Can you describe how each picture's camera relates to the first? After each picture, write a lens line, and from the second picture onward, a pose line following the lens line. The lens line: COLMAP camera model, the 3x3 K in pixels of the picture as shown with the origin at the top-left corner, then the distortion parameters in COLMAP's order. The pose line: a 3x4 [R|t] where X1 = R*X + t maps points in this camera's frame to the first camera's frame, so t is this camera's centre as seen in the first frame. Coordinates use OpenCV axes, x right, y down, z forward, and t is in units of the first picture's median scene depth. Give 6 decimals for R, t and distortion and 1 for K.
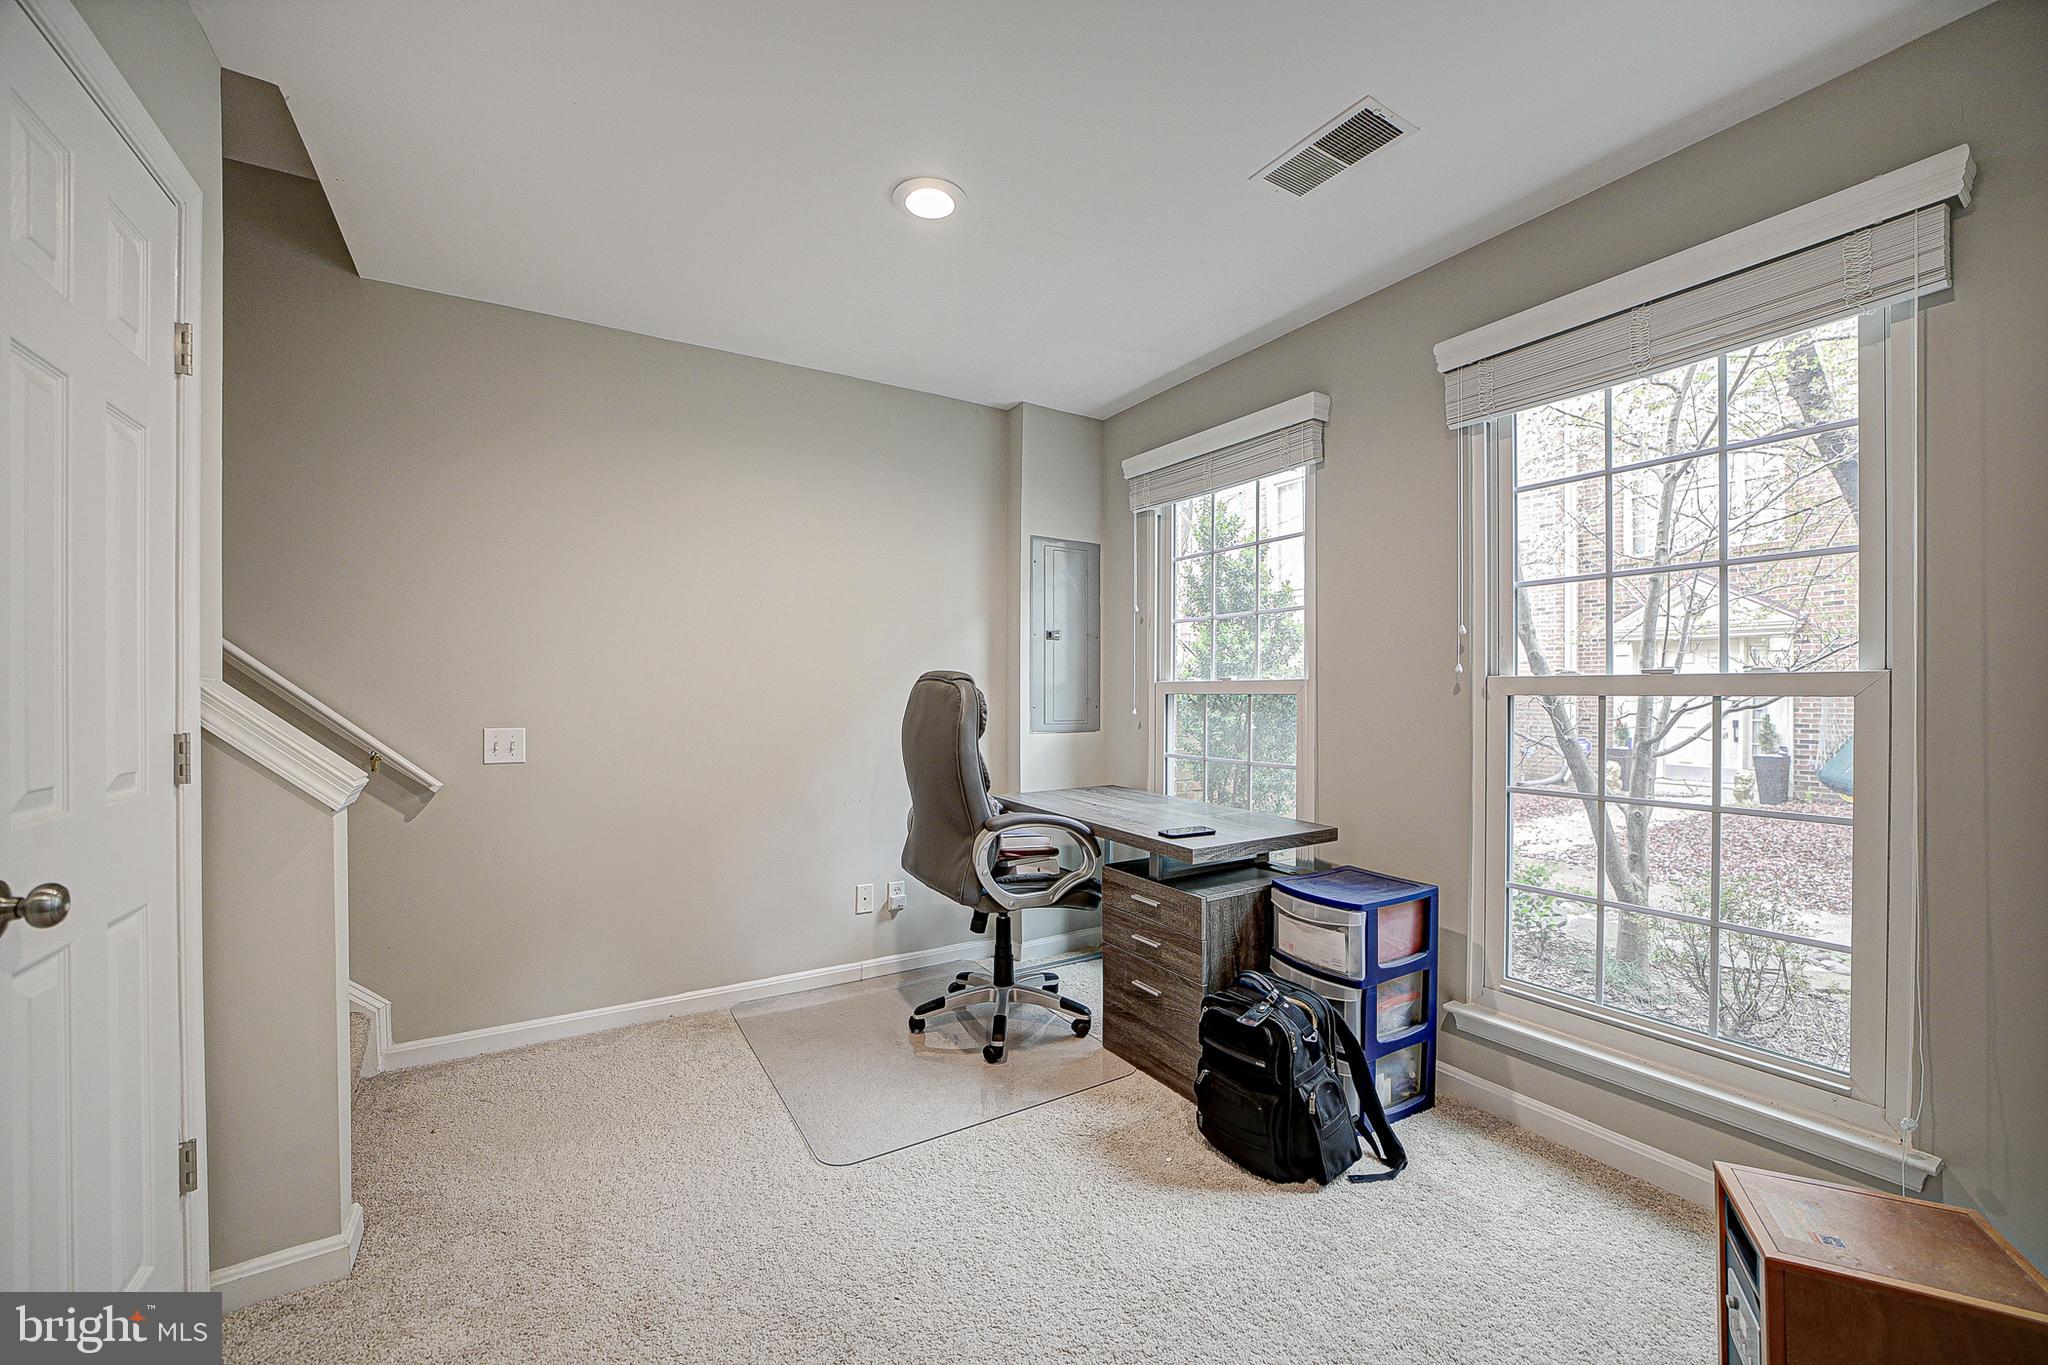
lens RADIAL K [[808.6, 0, 1027.0], [0, 808.6, 692.5], [0, 0, 1]] dist [-0.042350, 0.000072]
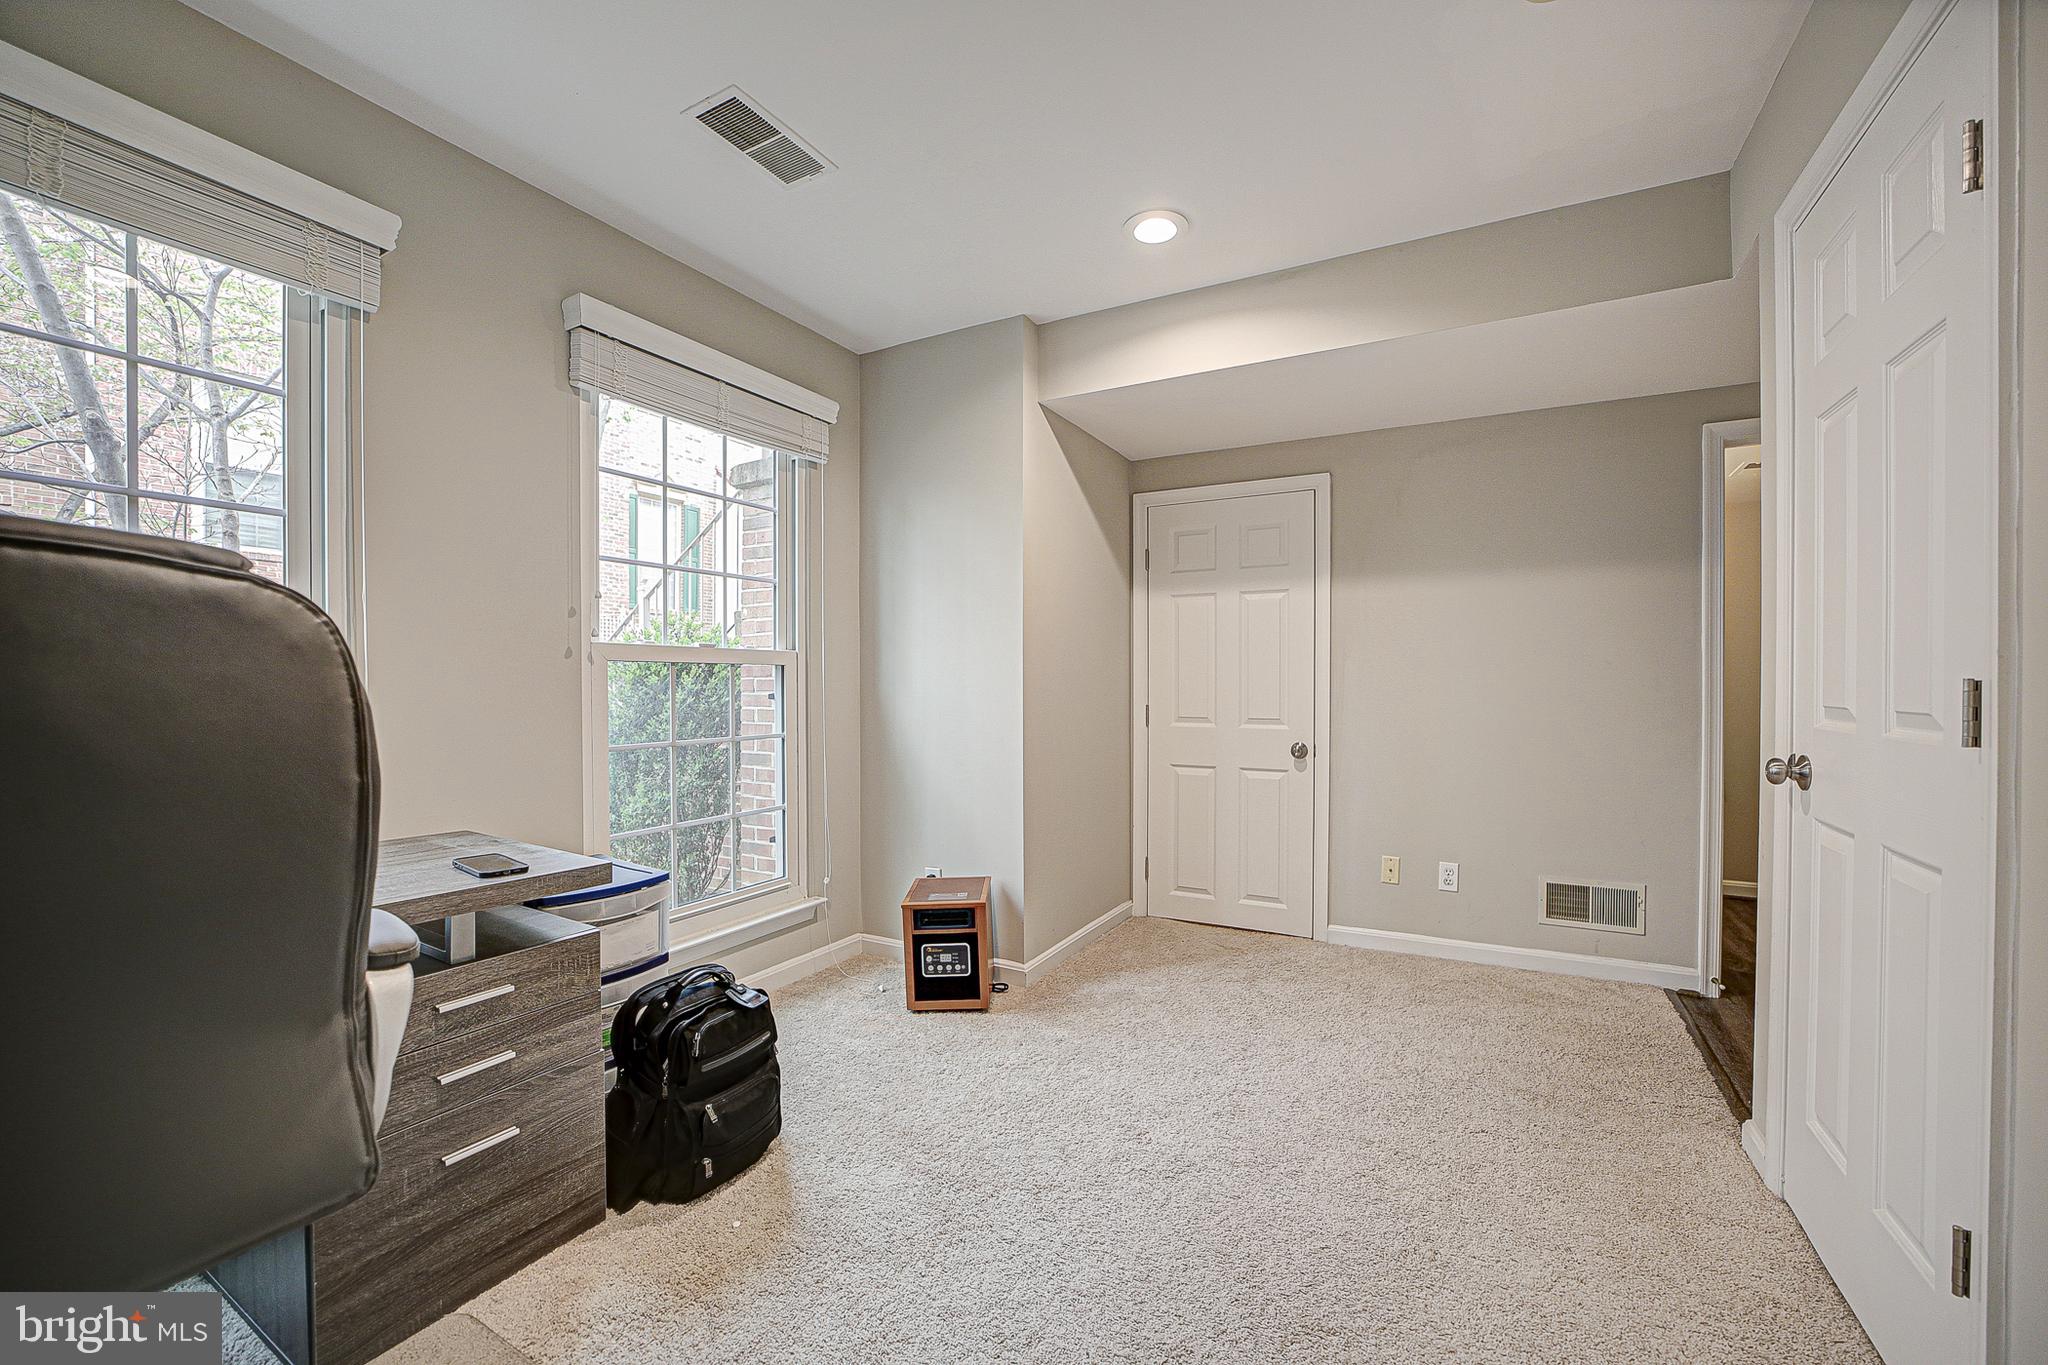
lens RADIAL K [[808.6, 0, 1027.0], [0, 808.6, 692.5], [0, 0, 1]] dist [-0.042350, 0.000072]
pose [[-0.503637, -0.008796, 0.863871, -0.604481], [0.001784, 0.999935, 0.011222, 0.035592], [-0.863914, 0.007193, -0.503589, 1.051803]]
